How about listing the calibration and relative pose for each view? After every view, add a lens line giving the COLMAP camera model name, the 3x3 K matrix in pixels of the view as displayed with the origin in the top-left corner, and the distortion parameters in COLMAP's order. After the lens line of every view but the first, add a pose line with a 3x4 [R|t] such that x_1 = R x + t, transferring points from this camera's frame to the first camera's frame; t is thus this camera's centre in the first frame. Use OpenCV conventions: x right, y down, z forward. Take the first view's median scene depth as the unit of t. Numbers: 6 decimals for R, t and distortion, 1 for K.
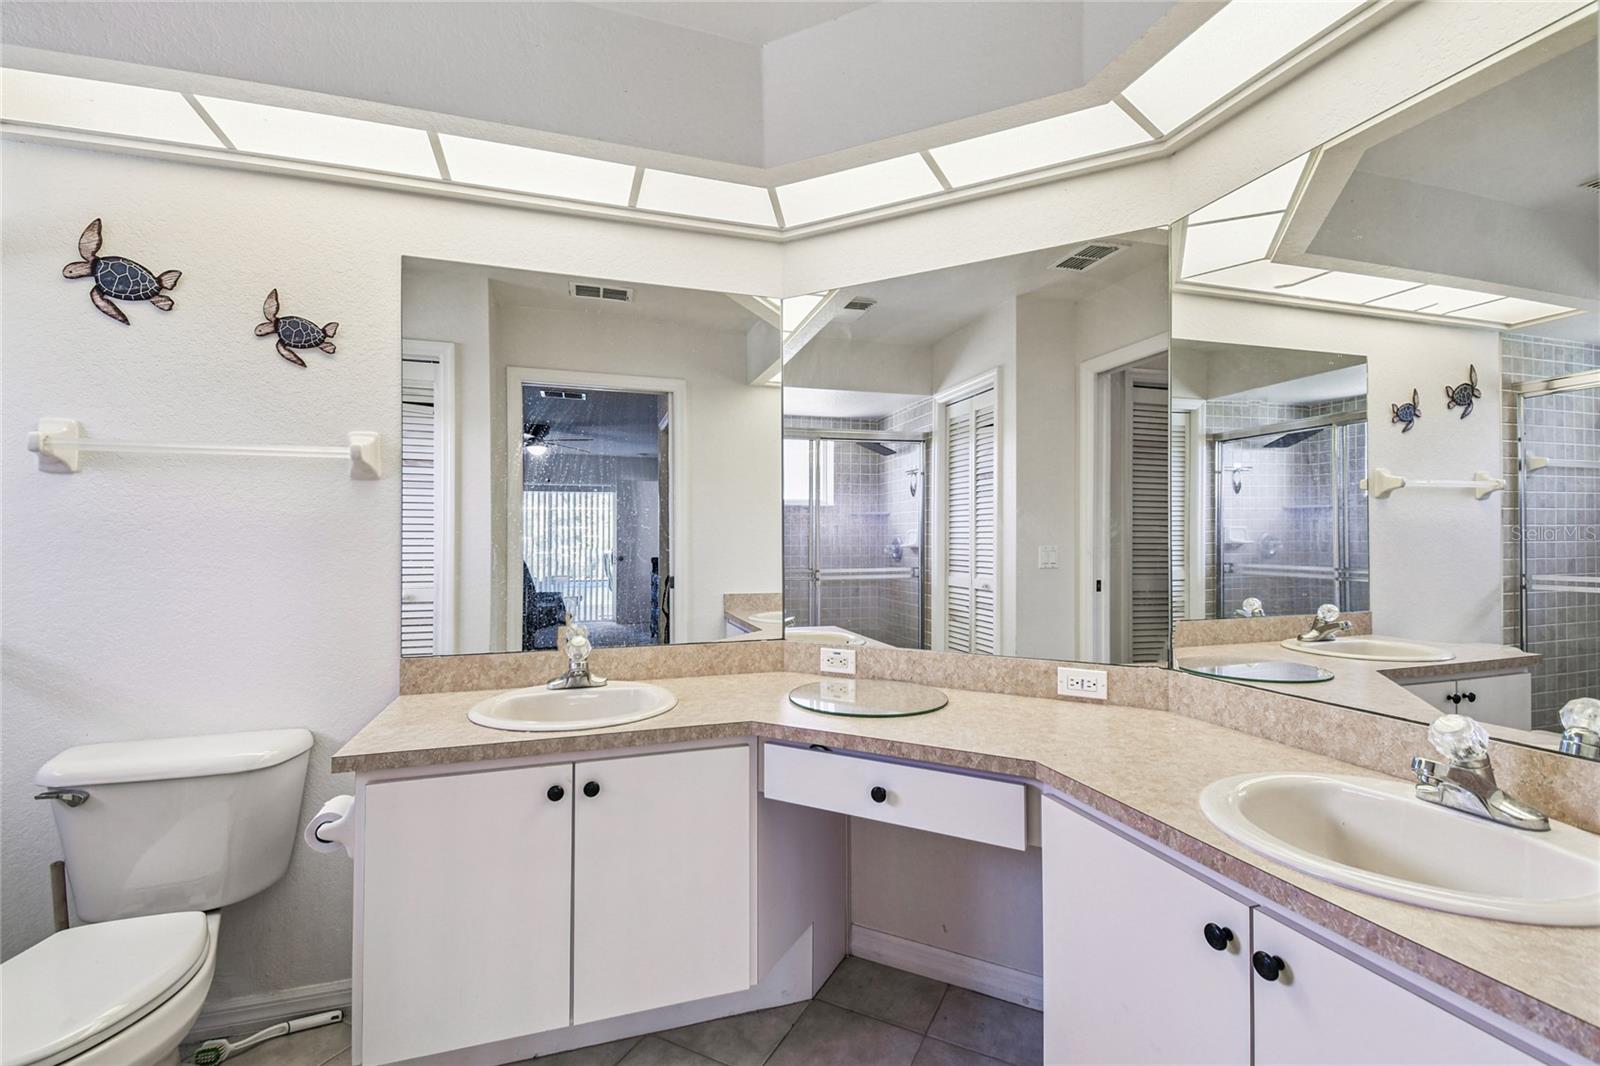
lens RADIAL K [[684.9, 0, 804.2], [0, 684.9, 538.9], [0, 0, 1]] dist [0.016717, -0.000176]
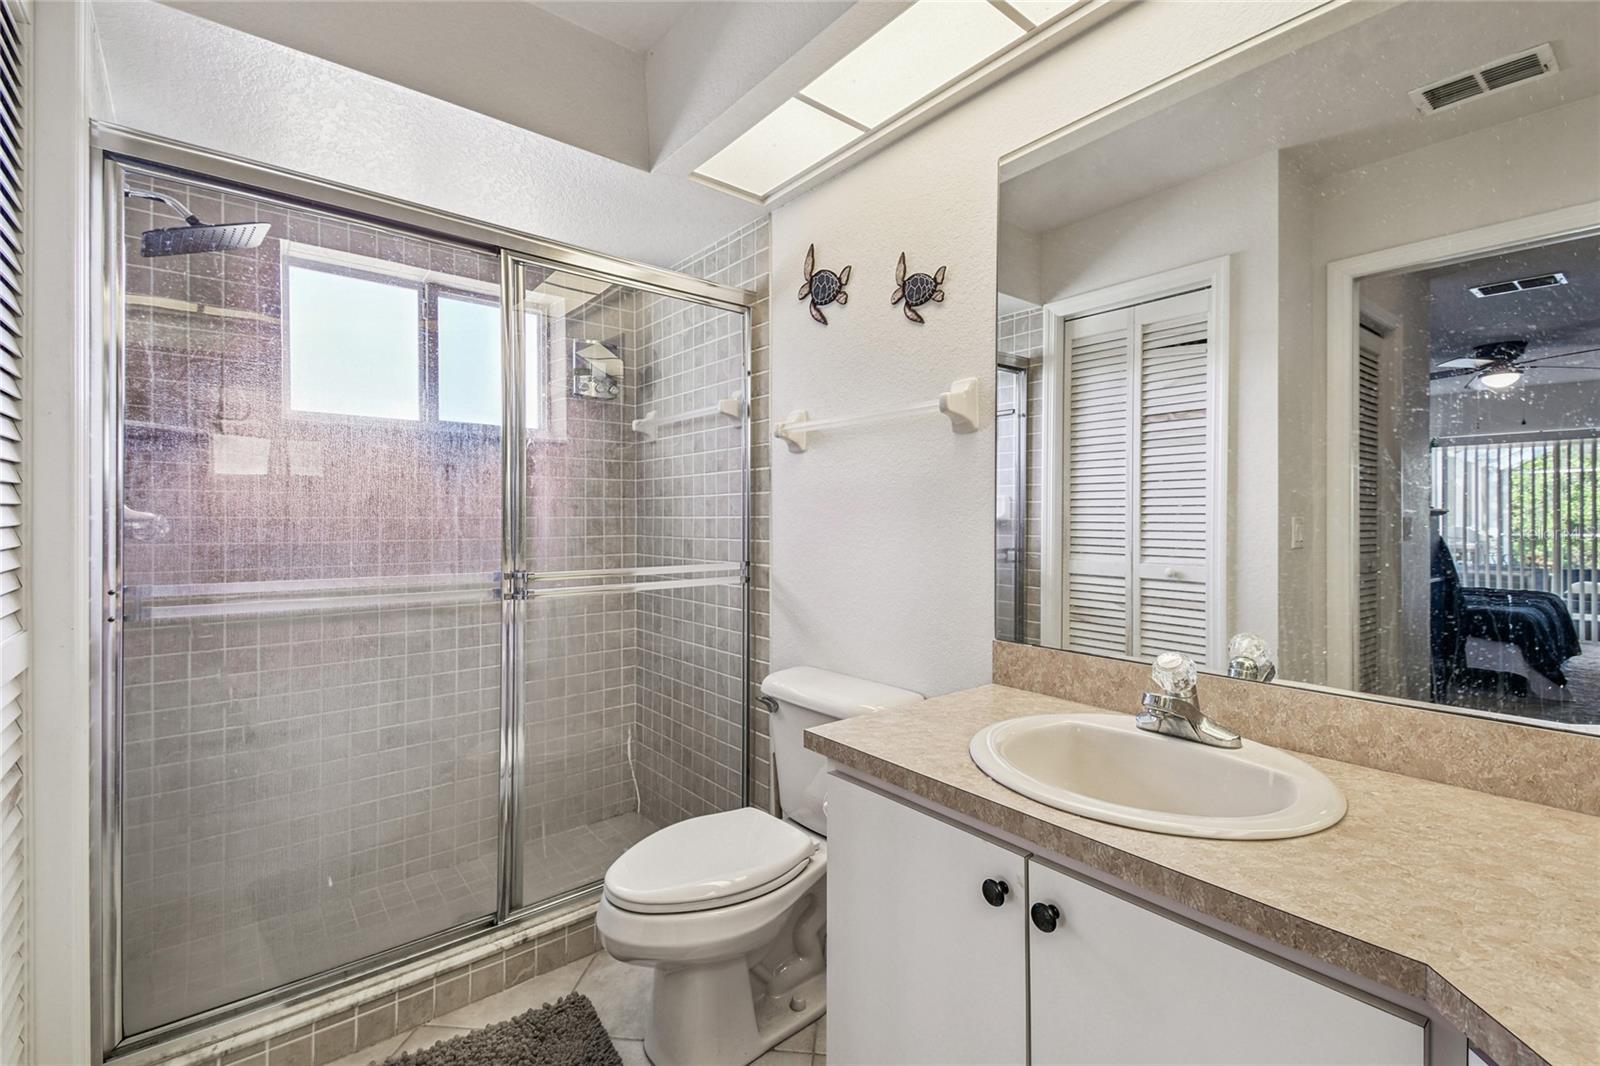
lens RADIAL K [[706.3, 0, 803.3], [0, 706.3, 522.8], [0, 0, 1]] dist [0.013418, -0.001221]
pose [[0.363815, 0.004991, -0.931458, 0.137622], [0.006419, 0.999948, 0.007866, 0.021230], [0.931449, -0.008841, 0.363765, 0.481007]]
